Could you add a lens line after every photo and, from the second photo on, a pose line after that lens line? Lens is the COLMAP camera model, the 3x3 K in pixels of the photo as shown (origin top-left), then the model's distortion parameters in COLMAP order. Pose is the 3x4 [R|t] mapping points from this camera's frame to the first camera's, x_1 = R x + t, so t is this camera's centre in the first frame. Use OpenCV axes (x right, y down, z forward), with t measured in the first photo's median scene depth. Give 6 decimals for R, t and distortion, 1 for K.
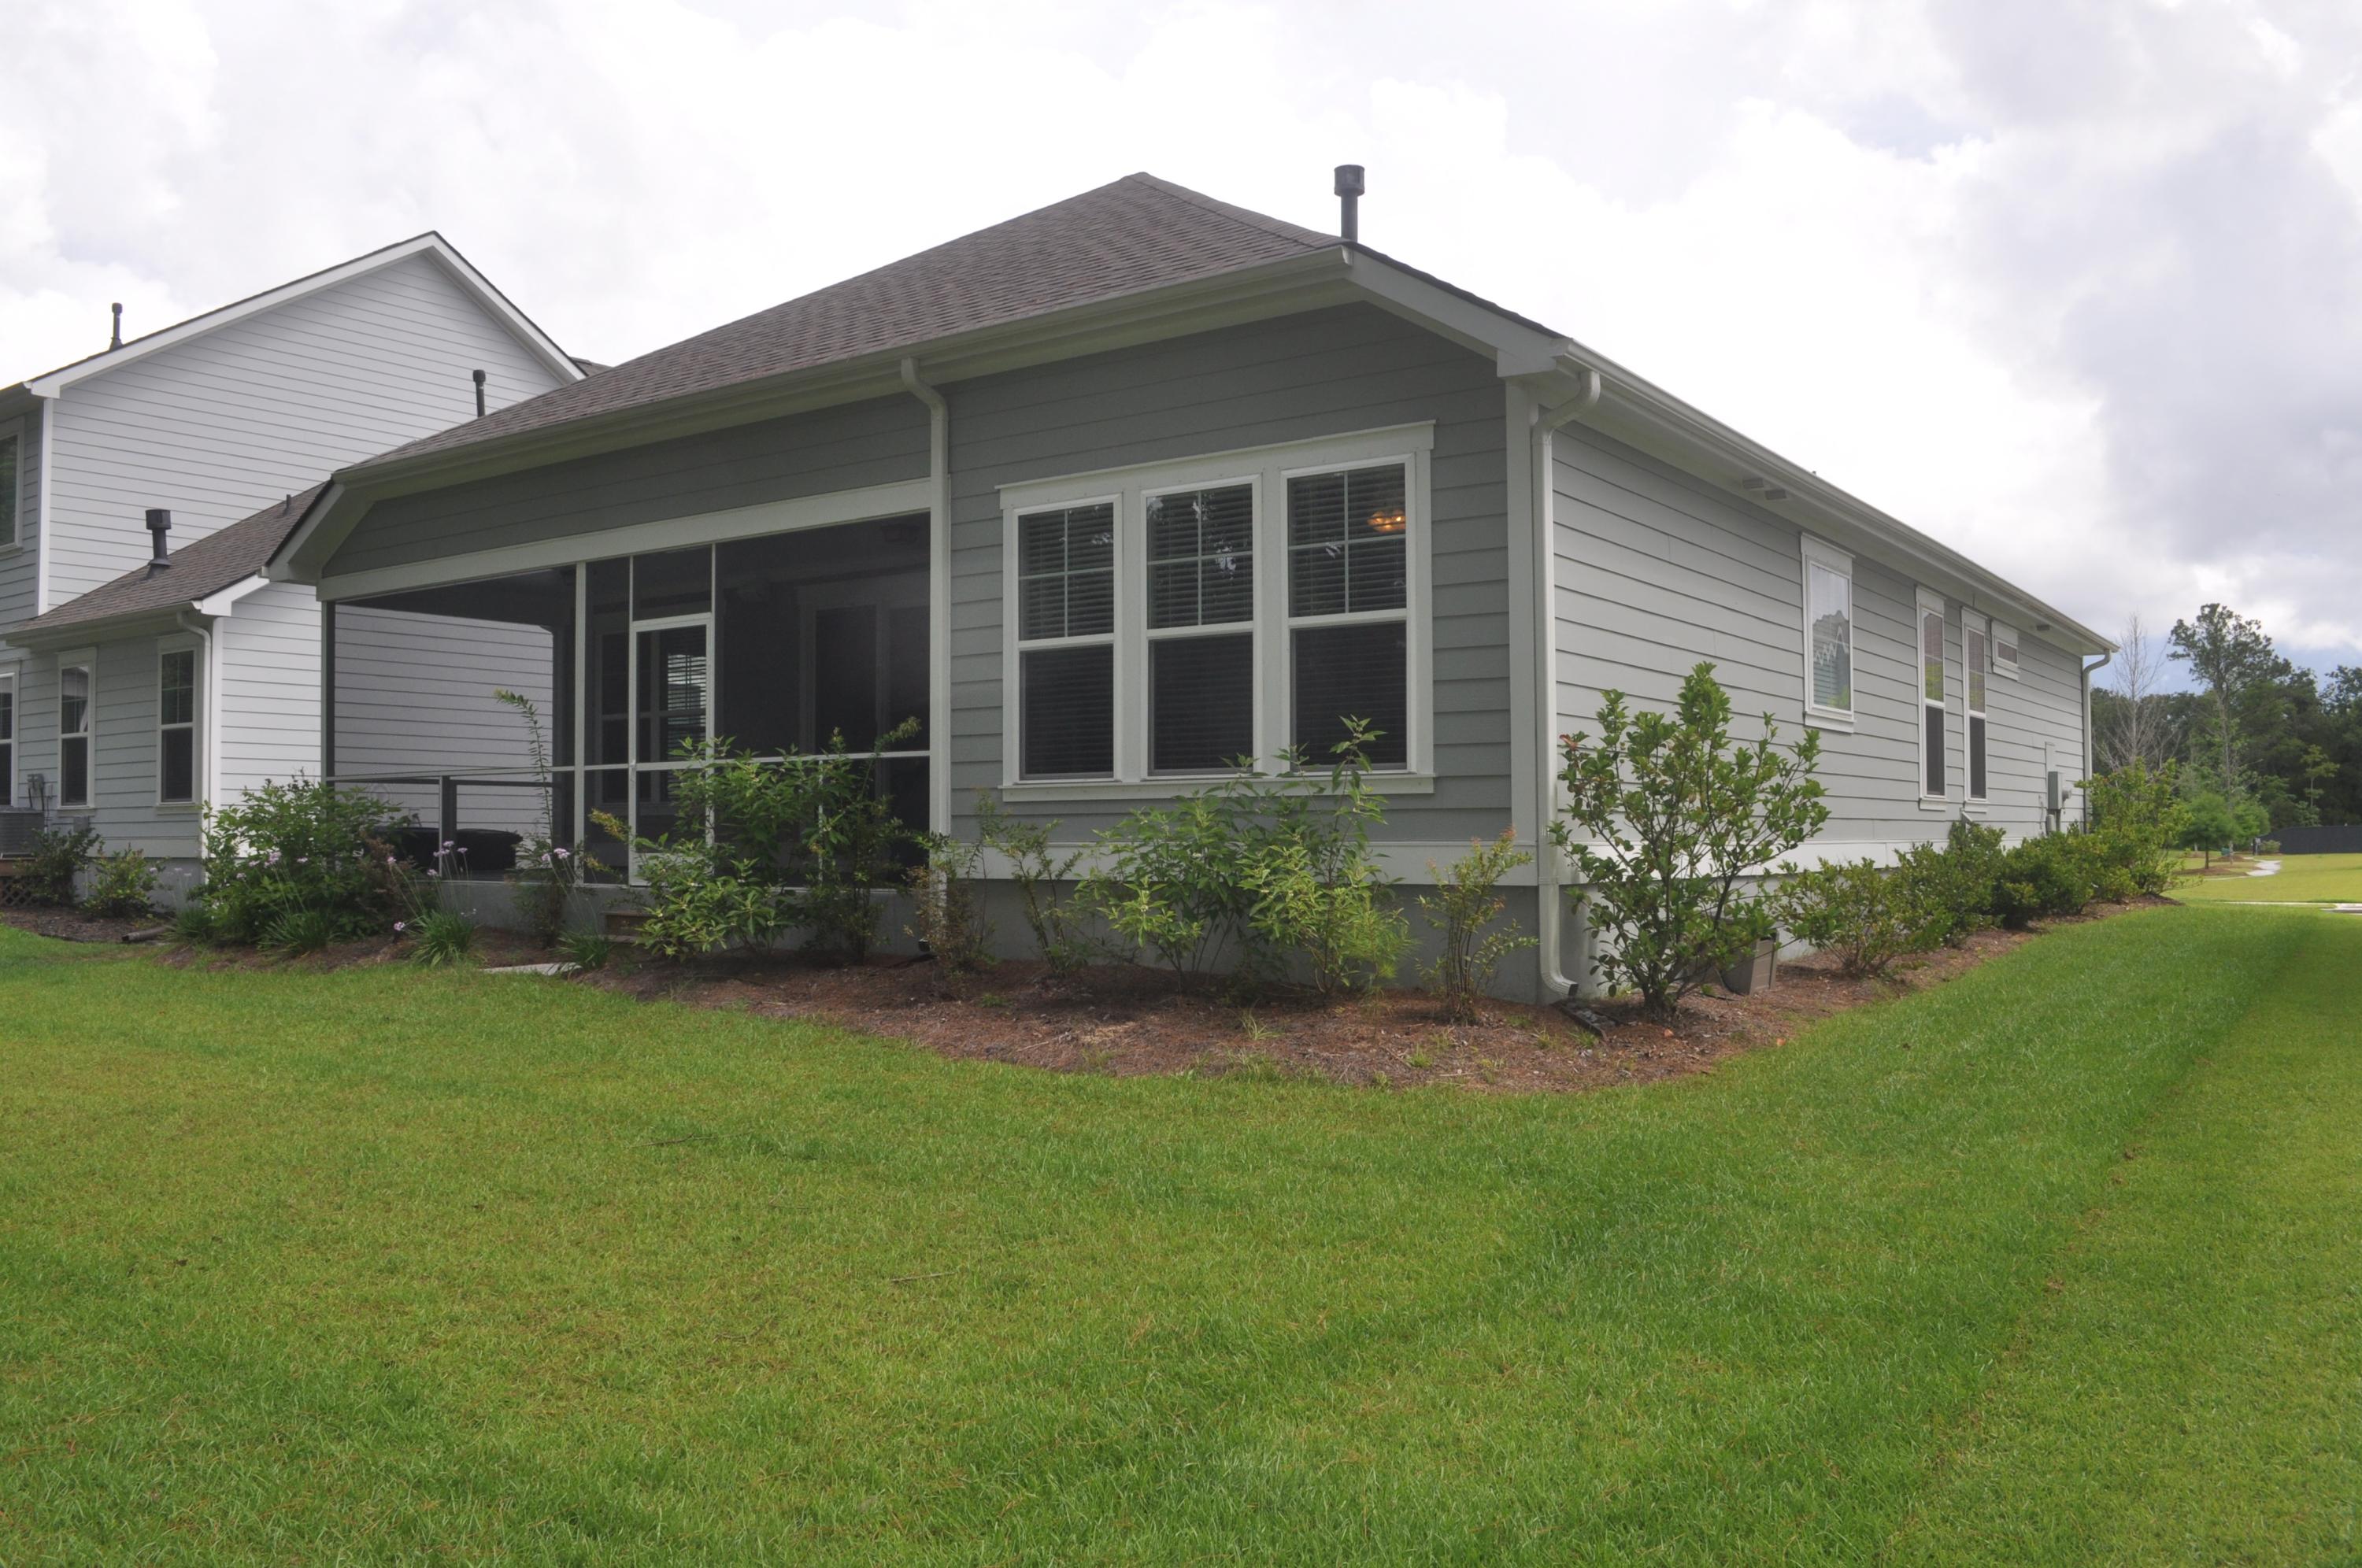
lens RADIAL K [[1855.5, 0, 1180.6], [0, 1855.5, 791.1], [0, 0, 1]] dist [-0.084241, 0.014608]
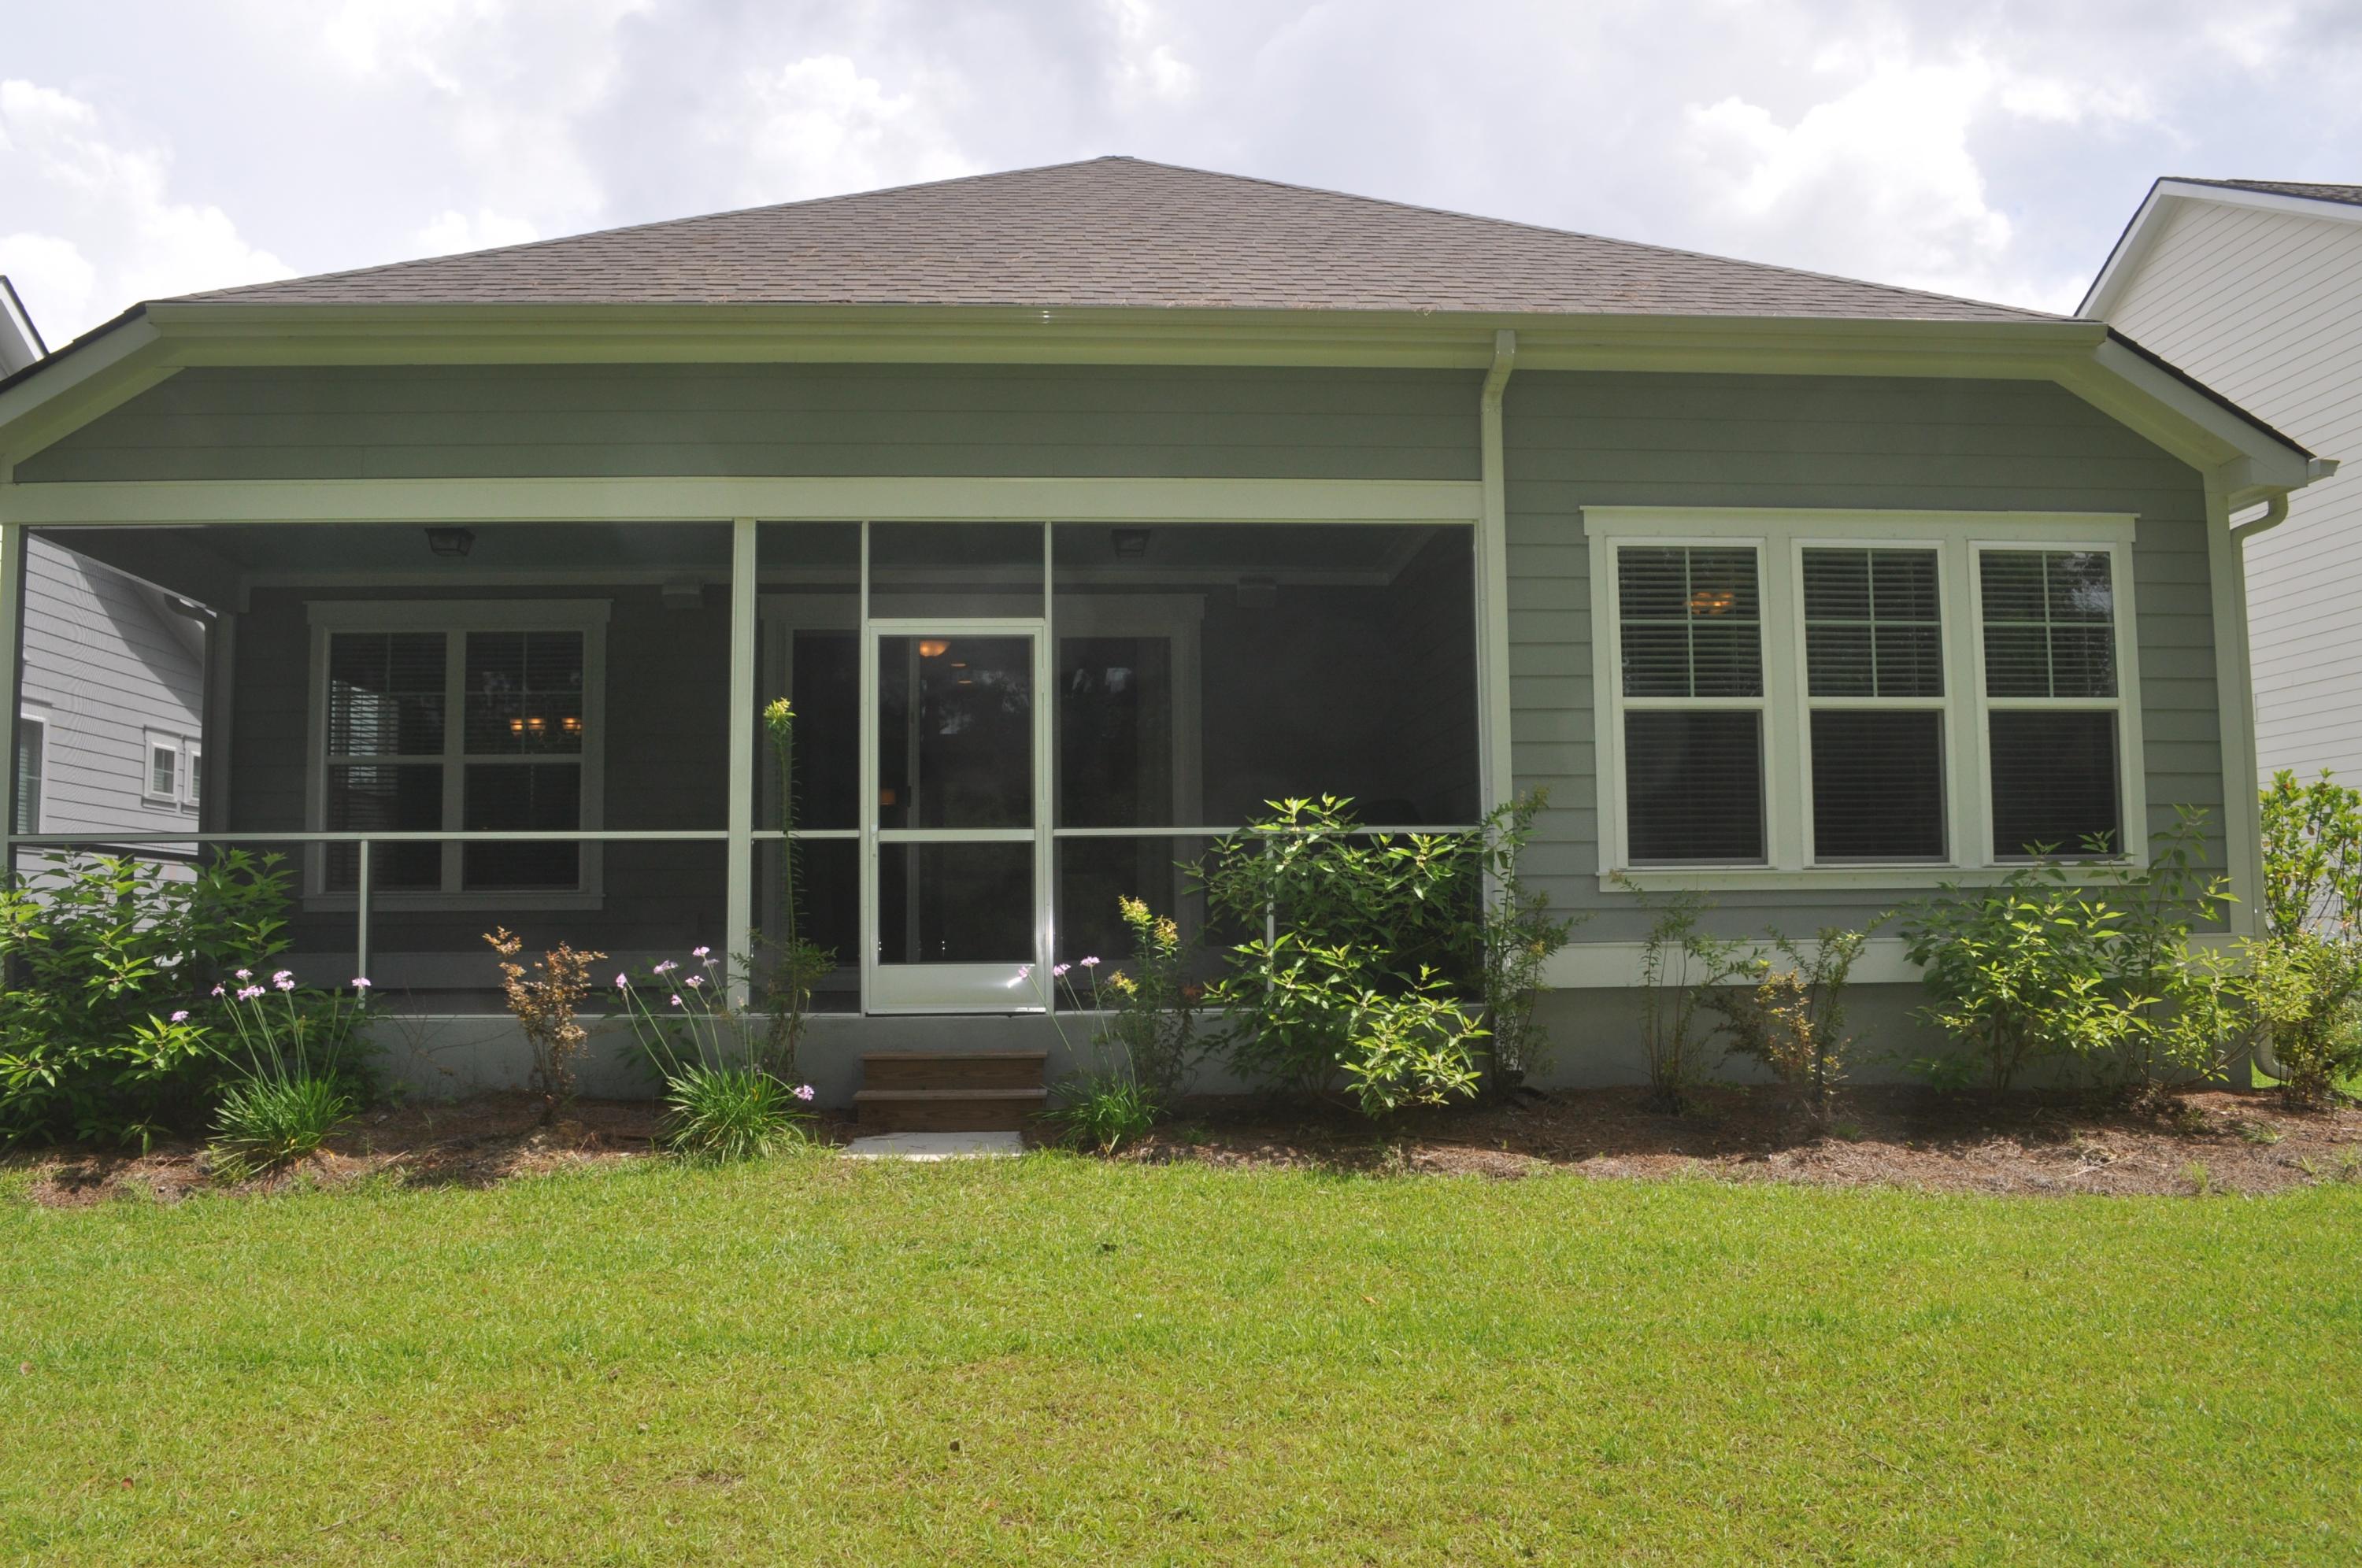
lens RADIAL K [[1855.5, 0, 1183.0], [0, 1855.5, 792.7], [0, 0, 1]] dist [-0.084241, 0.014608]
pose [[0.774038, 0.045949, 0.631469, -0.790427], [-0.008336, 0.998016, -0.062402, 0.014999], [-0.633084, 0.043038, 0.772886, 0.511845]]
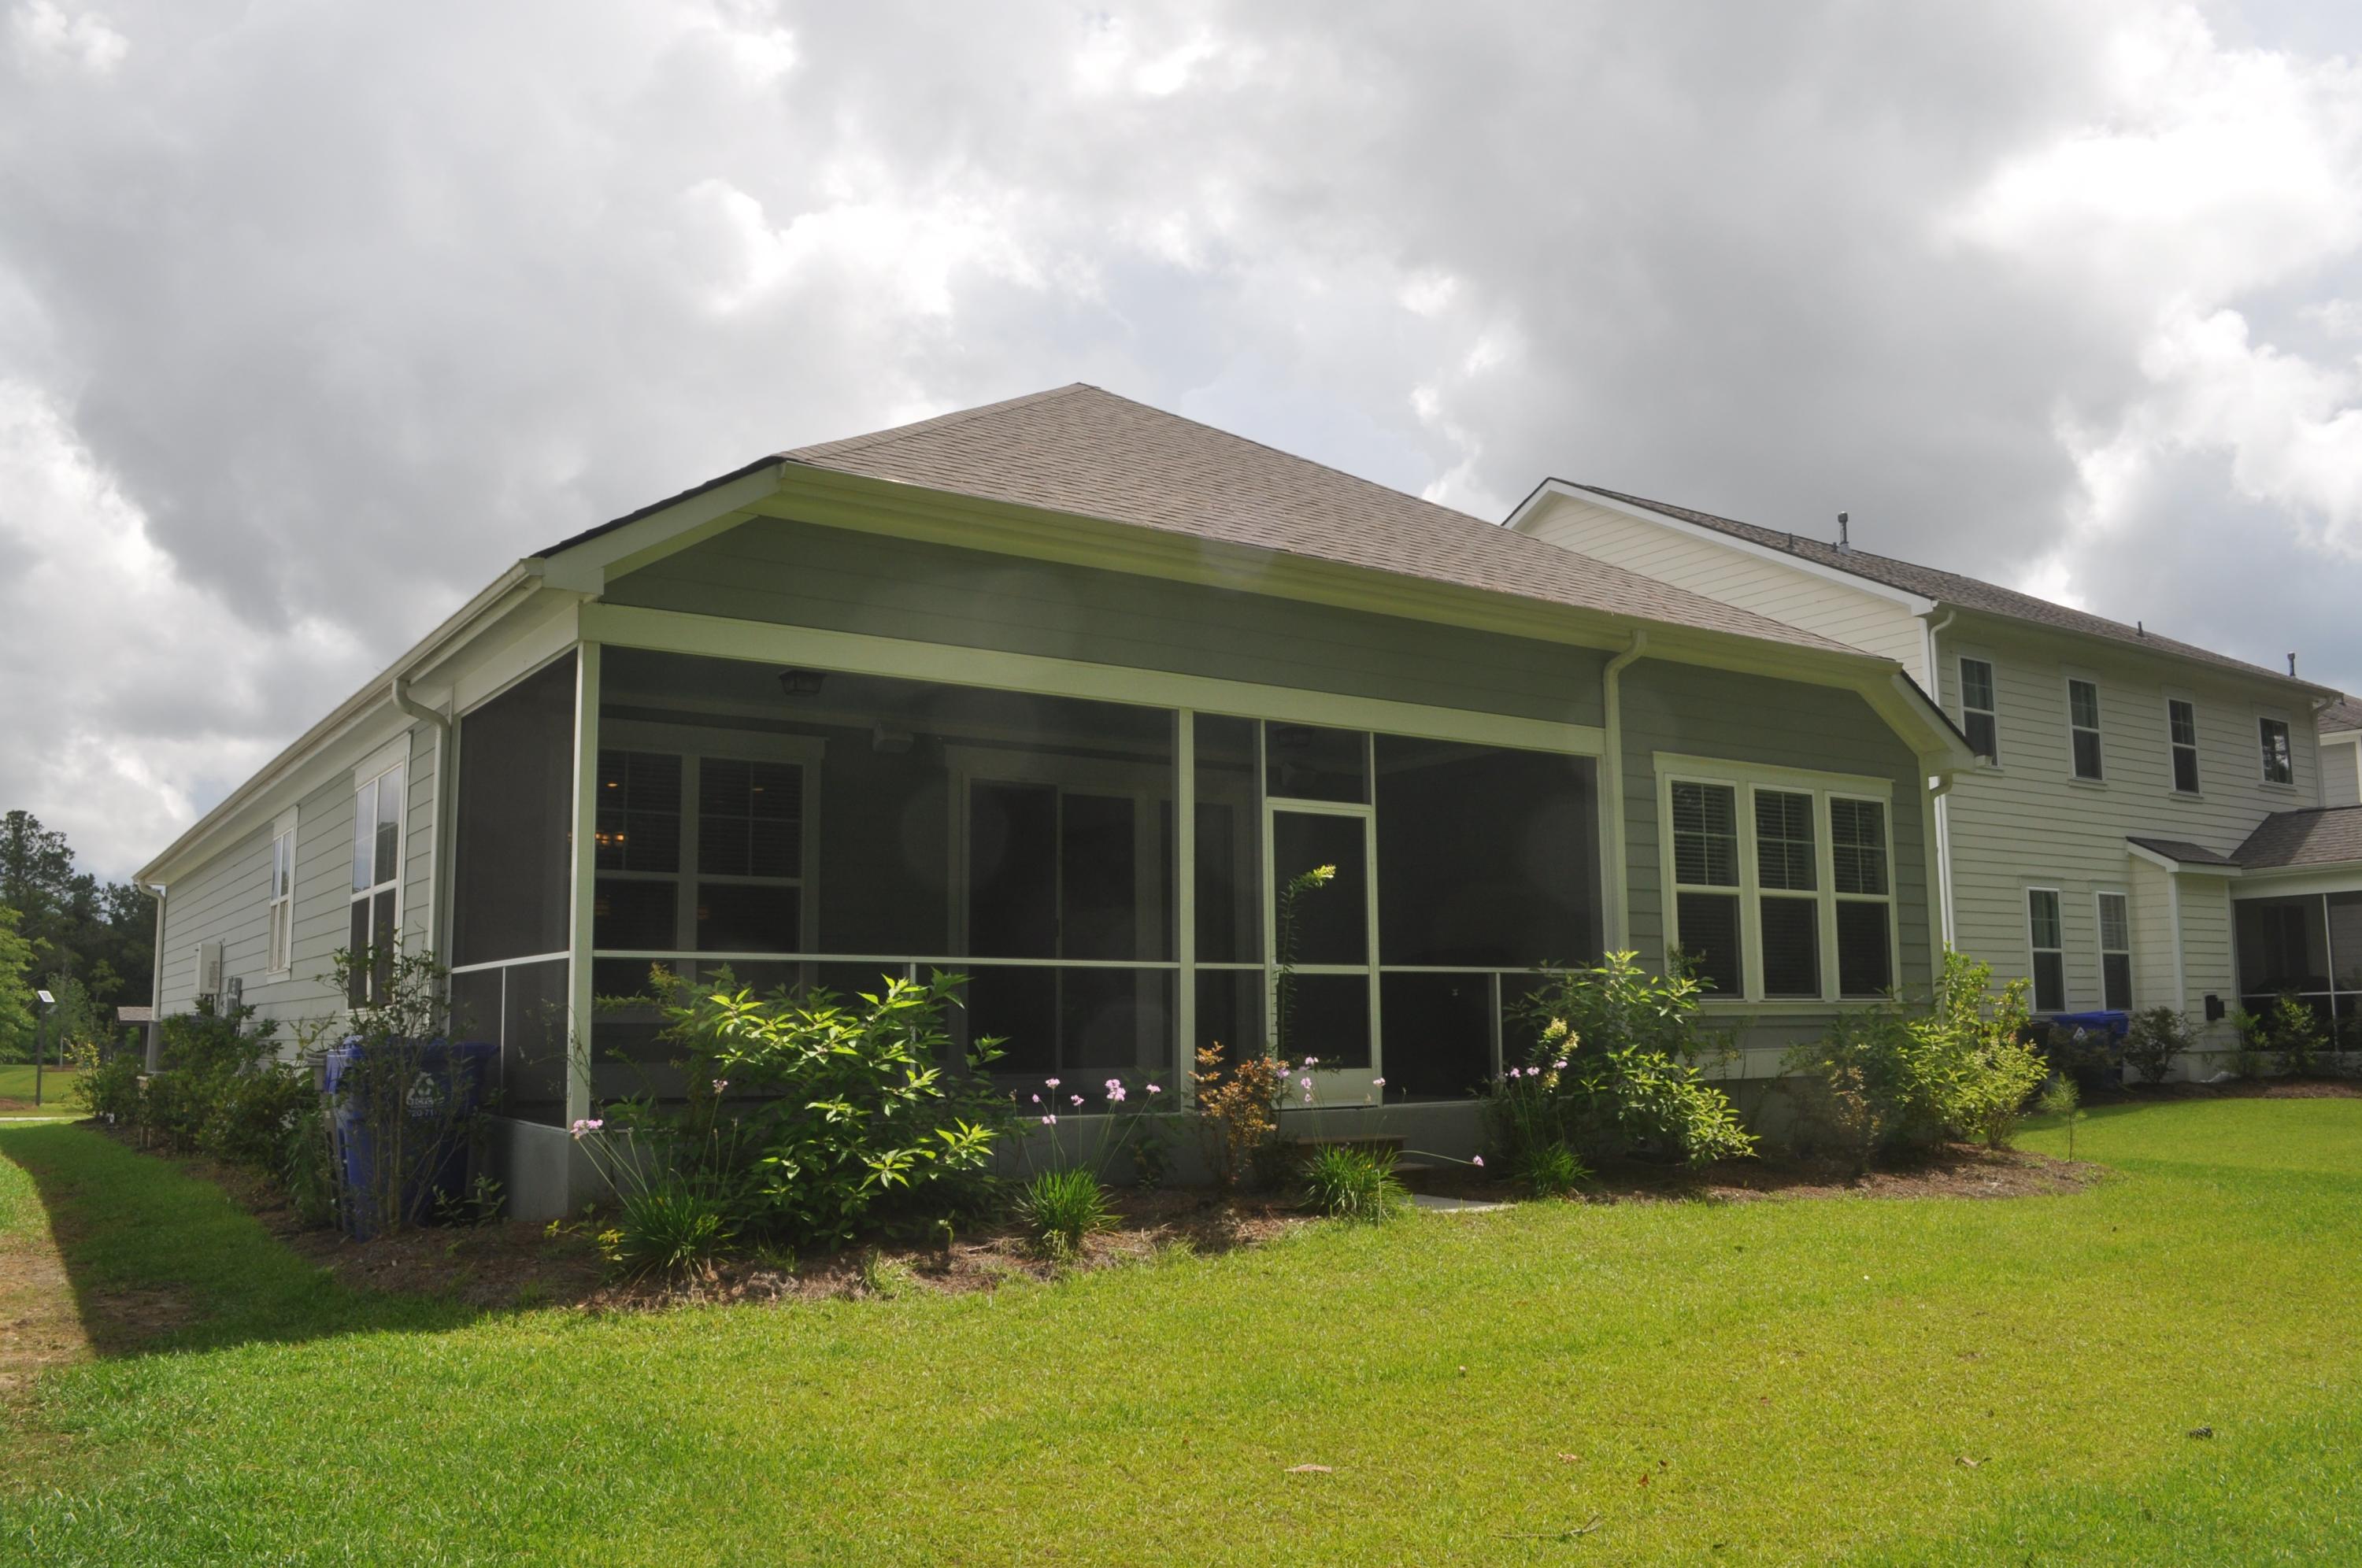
lens RADIAL K [[1855.5, 0, 1184.1], [0, 1855.5, 777.3], [0, 0, 1]] dist [-0.084241, 0.014608]
pose [[0.338187, 0.132847, 0.931655, -1.389664], [-0.014688, 0.990611, -0.135922, 0.019872], [-0.940964, 0.032283, 0.336963, 0.933651]]
